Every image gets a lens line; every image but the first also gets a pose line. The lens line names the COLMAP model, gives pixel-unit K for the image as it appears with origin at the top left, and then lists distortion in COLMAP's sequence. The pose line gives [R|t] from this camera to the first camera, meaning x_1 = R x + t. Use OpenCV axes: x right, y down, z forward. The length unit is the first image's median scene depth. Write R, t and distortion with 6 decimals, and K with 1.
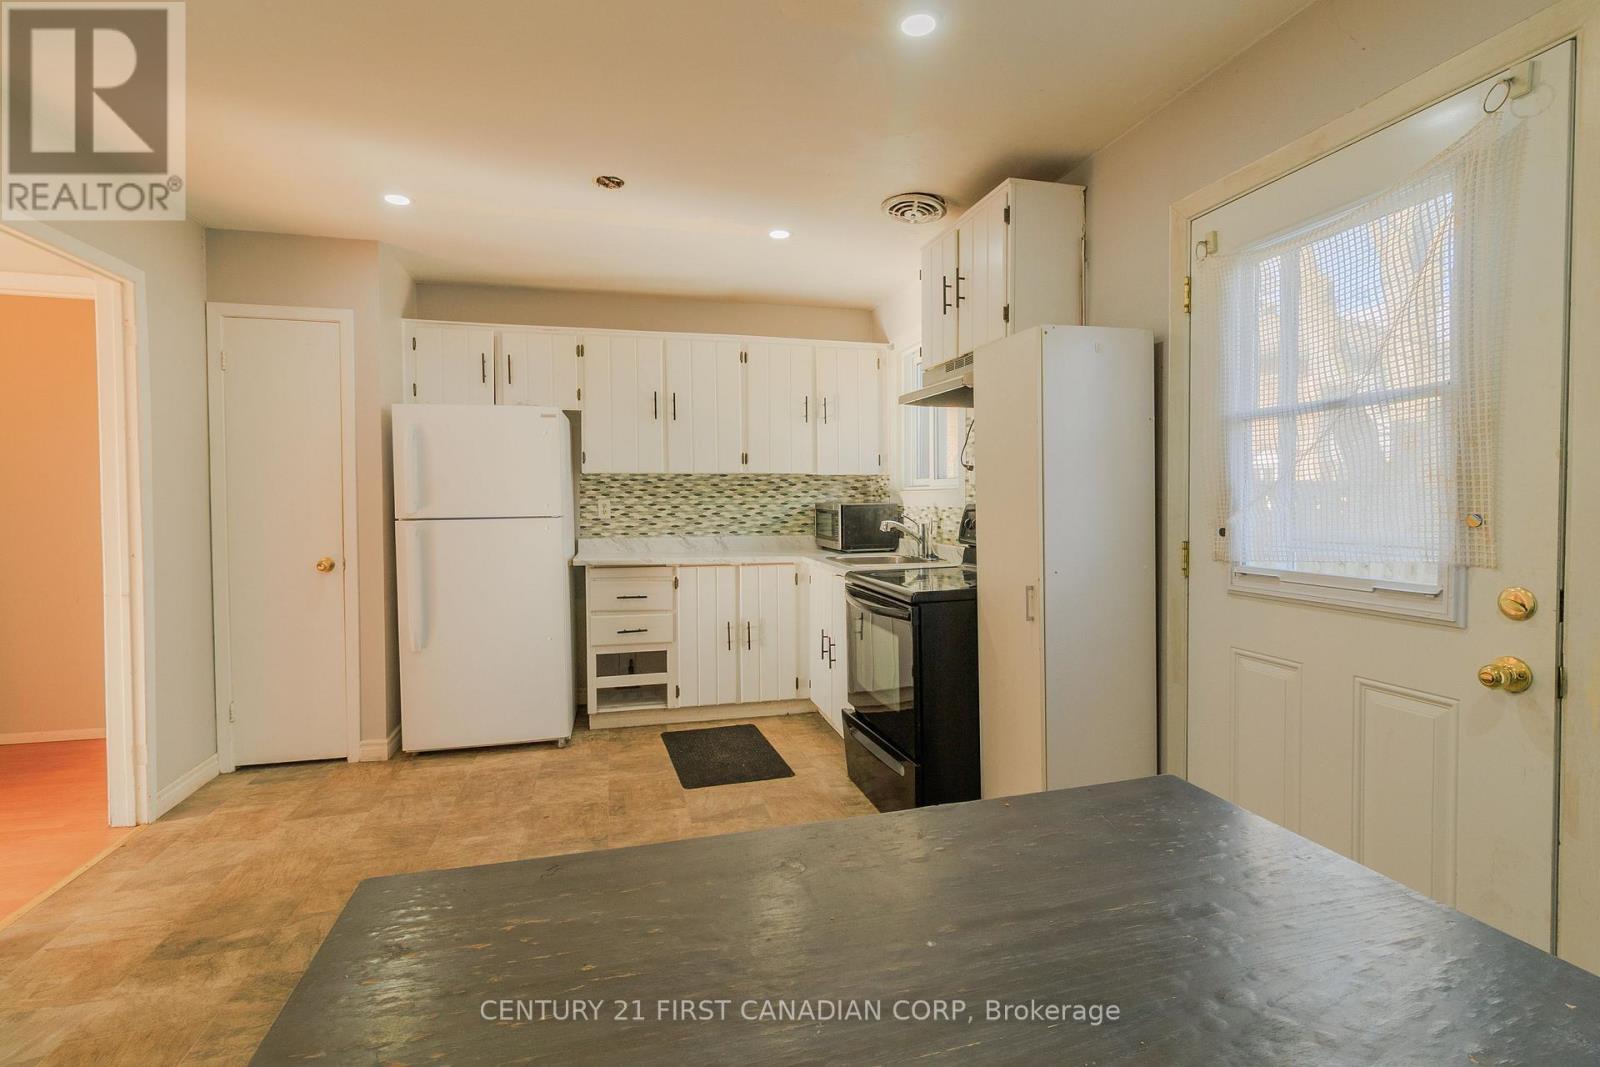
lens RADIAL K [[757.5, 0, 801.2], [0, 757.5, 509.6], [0, 0, 1]] dist [-0.000916, -0.000733]
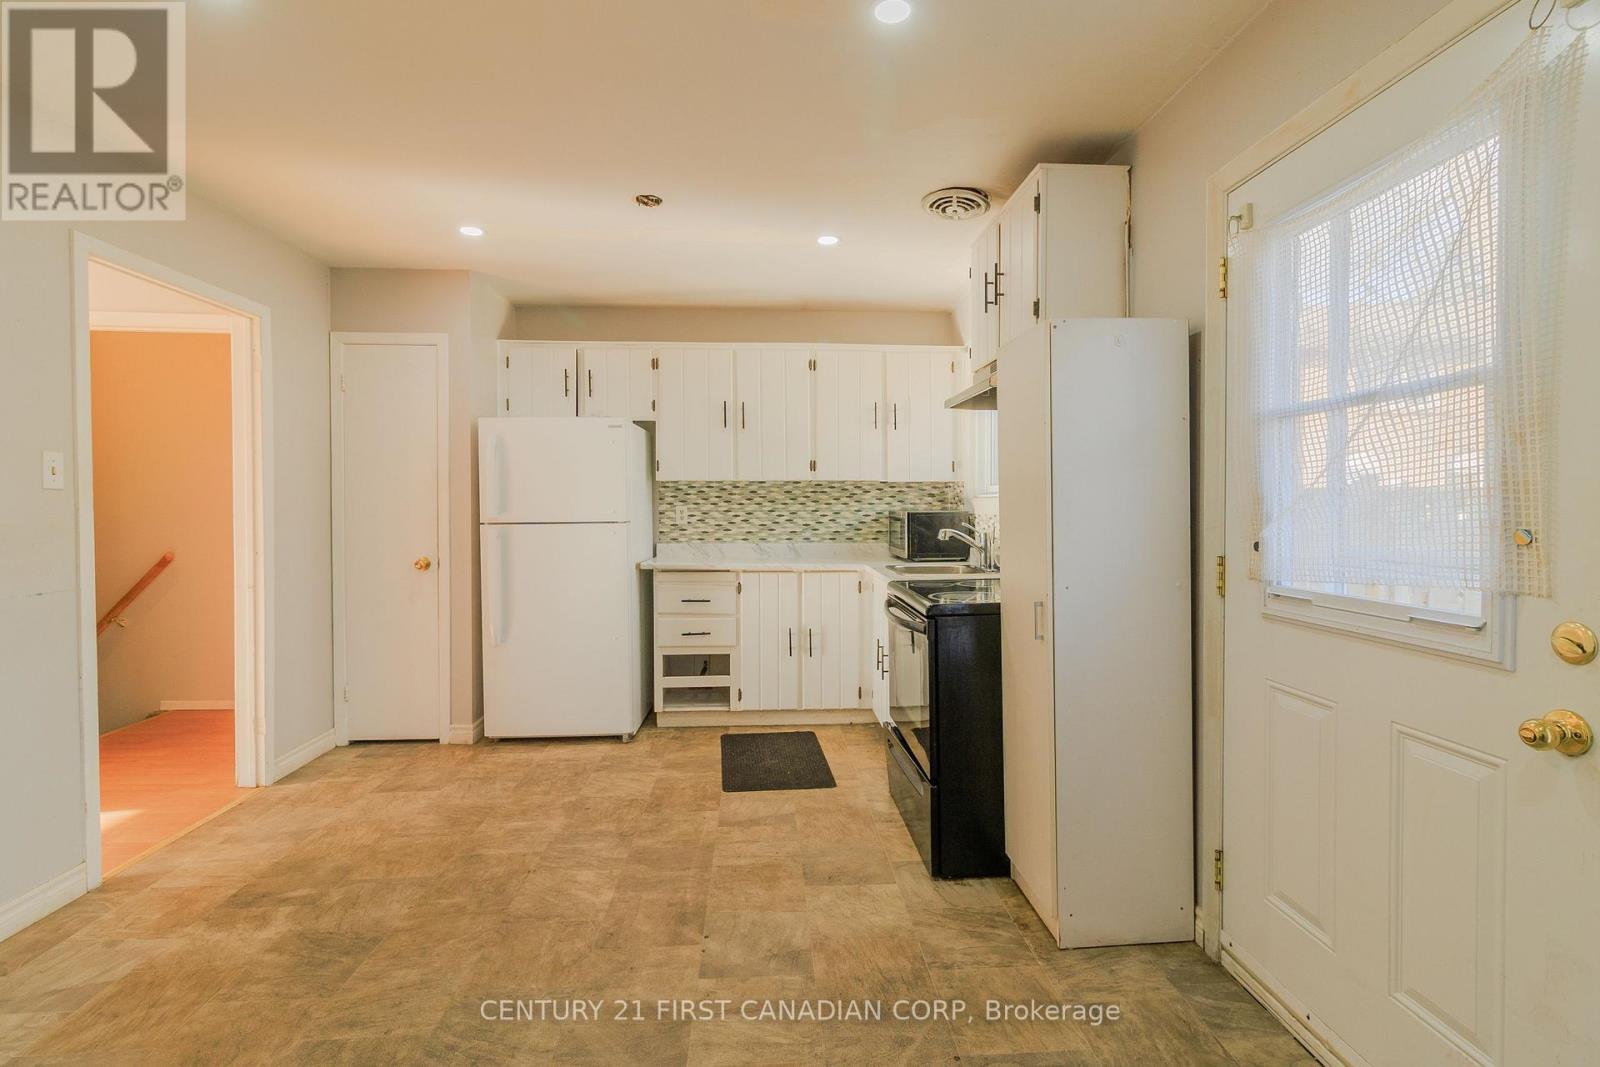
lens RADIAL K [[746.5, 0, 799.1], [0, 746.5, 509.9], [0, 0, 1]] dist [-0.001768, -0.000536]
pose [[0.981225, 0.005013, -0.192803, 0.124586], [-0.006578, 0.999950, -0.007476, -0.001532], [0.192756, 0.008604, 0.981209, 0.033309]]
